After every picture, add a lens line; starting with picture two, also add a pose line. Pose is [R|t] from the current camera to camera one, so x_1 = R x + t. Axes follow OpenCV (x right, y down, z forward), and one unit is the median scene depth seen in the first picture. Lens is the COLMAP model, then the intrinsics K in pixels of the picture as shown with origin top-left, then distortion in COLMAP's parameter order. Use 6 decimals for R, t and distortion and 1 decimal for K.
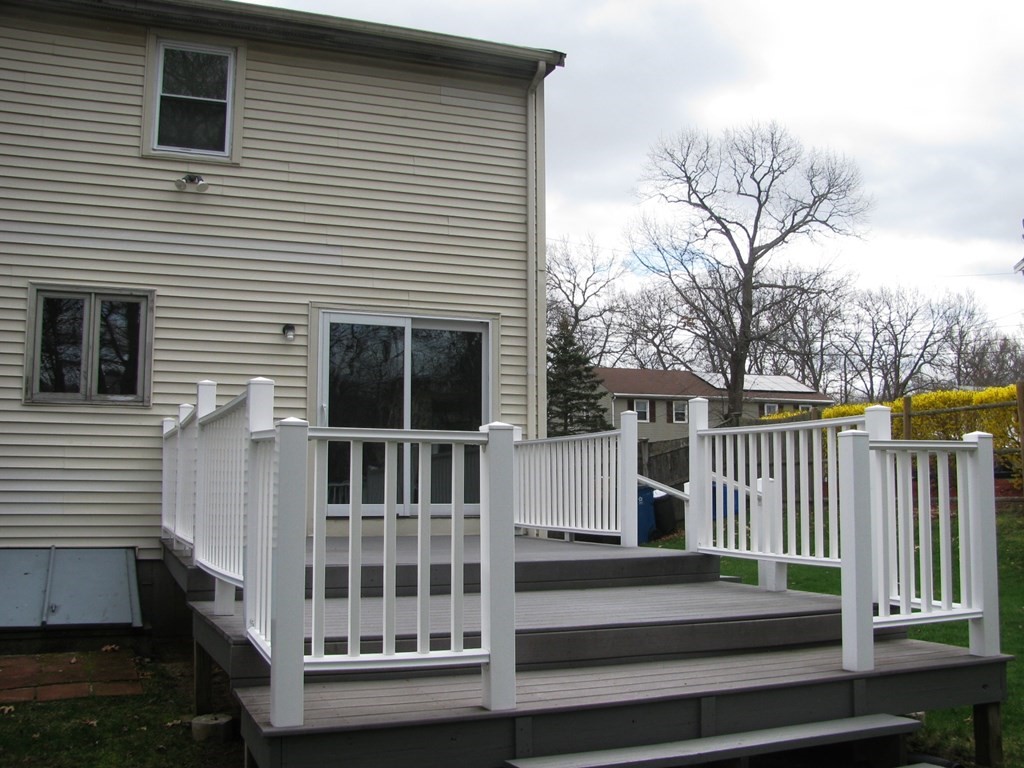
lens RADIAL K [[1070.2, 0, 511.1], [0, 1070.2, 381.8], [0, 0, 1]] dist [-0.118958, 0.000000]
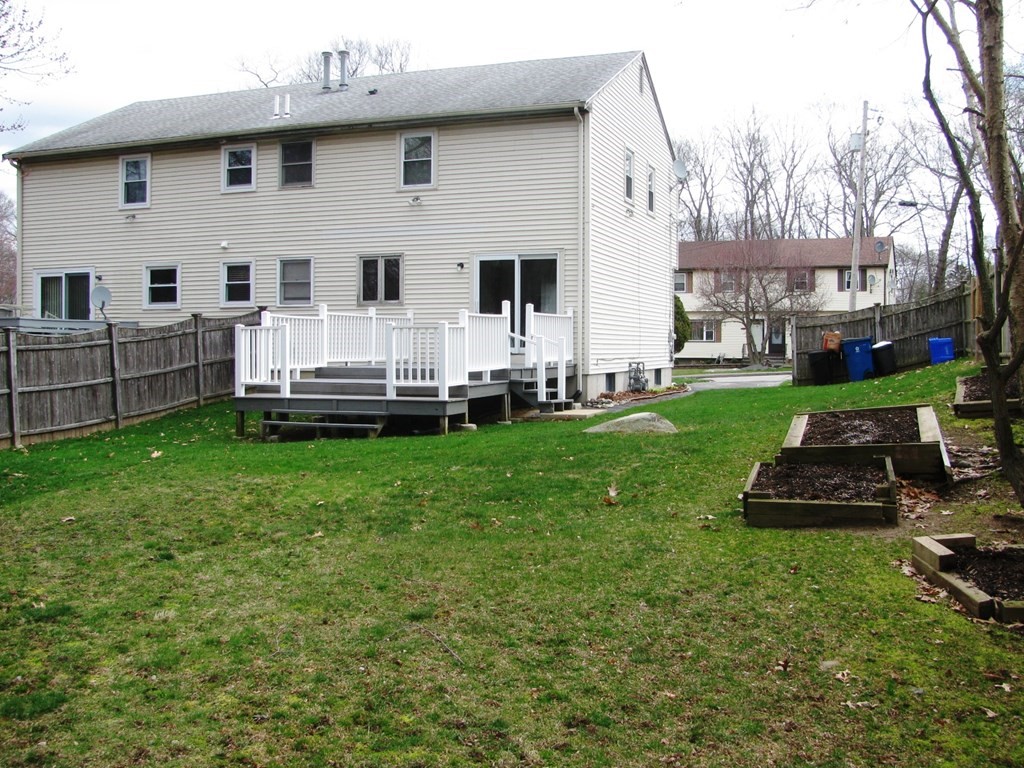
lens RADIAL K [[1070.2, 0, 512.3], [0, 1070.2, 383.8], [0, 0, 1]] dist [-0.118958, 0.000000]
pose [[0.741089, 0.025822, -0.670910, 1.306420], [0.067409, 0.991350, 0.112615, -0.049018], [0.668015, -0.128683, 0.732937, -0.517110]]
